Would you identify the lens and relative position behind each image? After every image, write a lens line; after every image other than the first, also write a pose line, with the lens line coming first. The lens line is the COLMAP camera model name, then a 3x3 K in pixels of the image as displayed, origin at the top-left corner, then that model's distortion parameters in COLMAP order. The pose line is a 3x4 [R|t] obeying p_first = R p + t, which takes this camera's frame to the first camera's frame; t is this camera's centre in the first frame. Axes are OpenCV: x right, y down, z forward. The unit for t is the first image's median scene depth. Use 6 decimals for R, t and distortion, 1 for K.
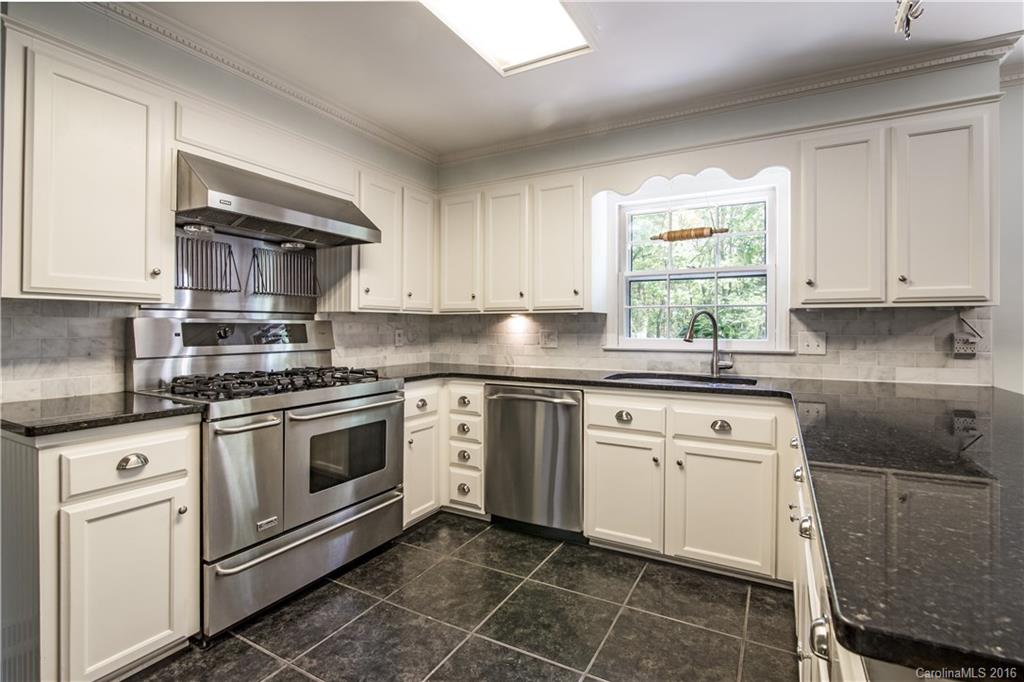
lens RADIAL K [[482.2, 0, 518.1], [0, 482.2, 330.1], [0, 0, 1]] dist [-0.004752, -0.000278]
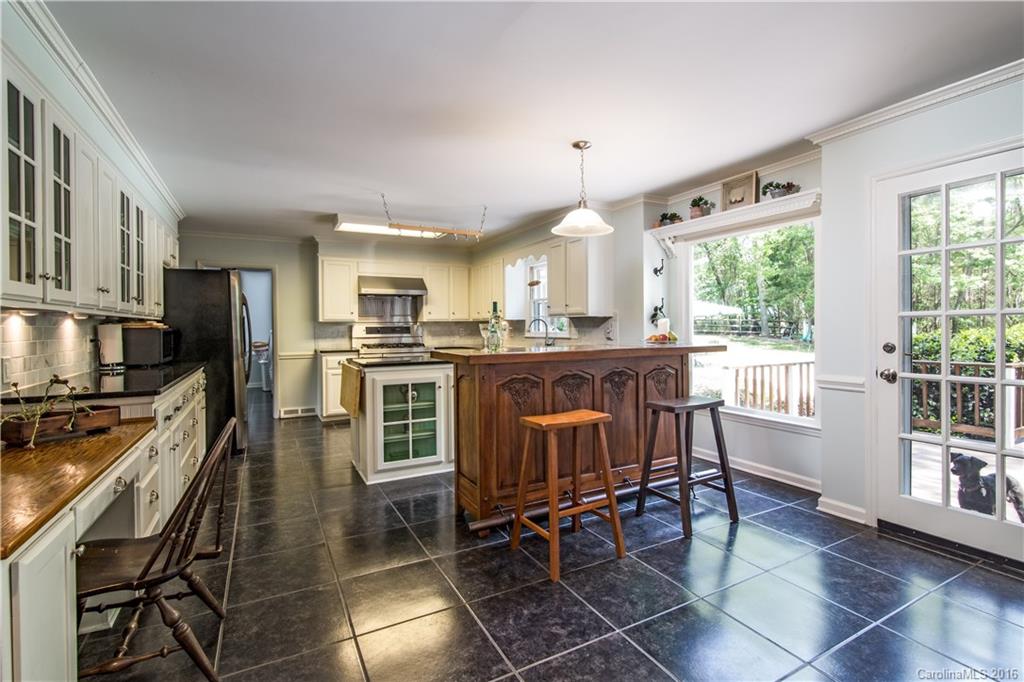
lens RADIAL K [[482.2, 0, 518.5], [0, 482.2, 332.6], [0, 0, 1]] dist [-0.004752, -0.000278]
pose [[0.828187, -0.001827, -0.560448, 1.643947], [0.007038, 0.999950, 0.007141, 0.005388], [0.560407, -0.009859, 0.828159, -0.916616]]
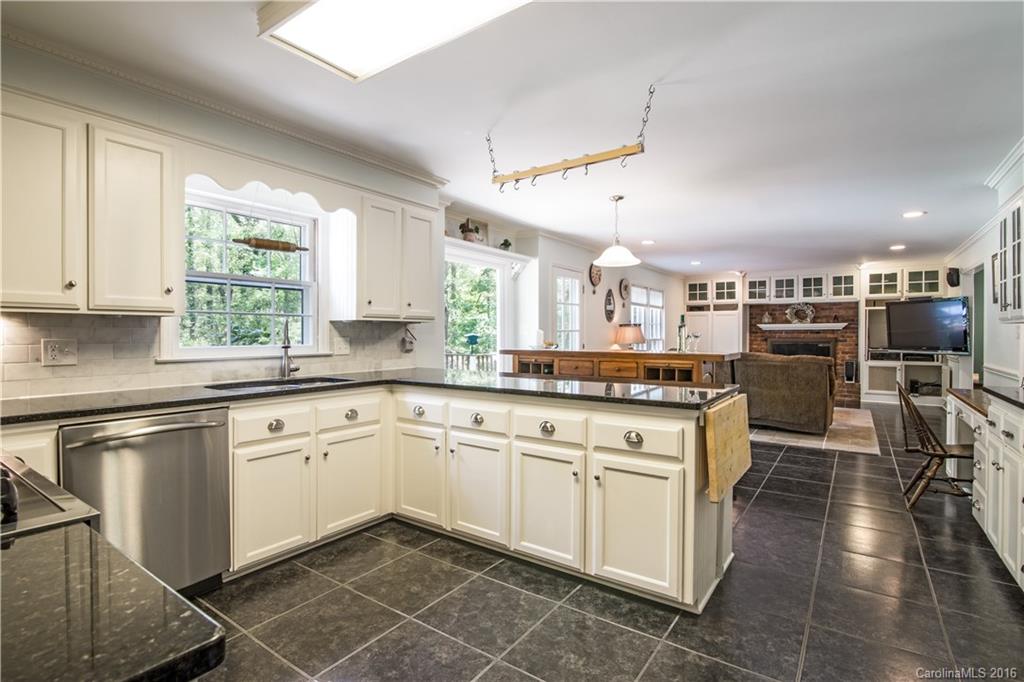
lens RADIAL K [[482.2, 0, 521.5], [0, 482.2, 341.0], [0, 0, 1]] dist [-0.004752, -0.000278]
pose [[0.120576, -0.015706, 0.992580, -0.665613], [0.007211, 0.999862, 0.014946, -0.003333], [-0.992678, 0.005355, 0.120672, 0.365743]]
